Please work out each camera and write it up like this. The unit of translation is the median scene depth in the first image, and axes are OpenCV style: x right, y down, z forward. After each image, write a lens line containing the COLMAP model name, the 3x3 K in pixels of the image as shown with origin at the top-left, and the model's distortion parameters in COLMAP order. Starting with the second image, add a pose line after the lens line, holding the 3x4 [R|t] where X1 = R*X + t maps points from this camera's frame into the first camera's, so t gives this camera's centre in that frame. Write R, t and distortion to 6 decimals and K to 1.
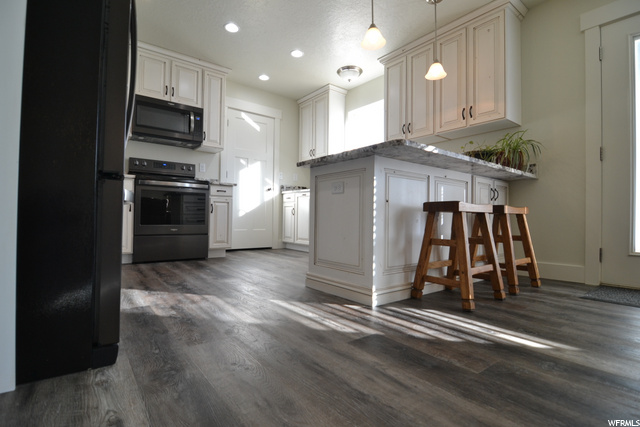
lens RADIAL K [[311.2, 0, 315.4], [0, 311.2, 213.8], [0, 0, 1]] dist [-0.003371, -0.013419]
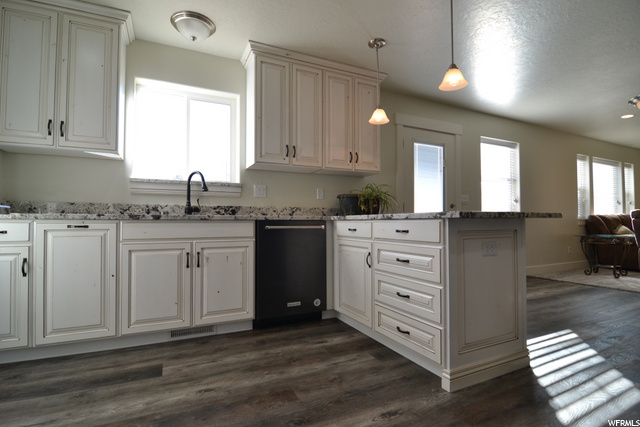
lens RADIAL K [[311.2, 0, 315.4], [0, 311.2, 213.8], [0, 0, 1]] dist [-0.003371, -0.013419]
pose [[0.211571, 0.011058, 0.977300, -0.480614], [-0.004215, 0.999937, -0.010401, -0.093337], [-0.977354, -0.001919, 0.211604, 0.722008]]
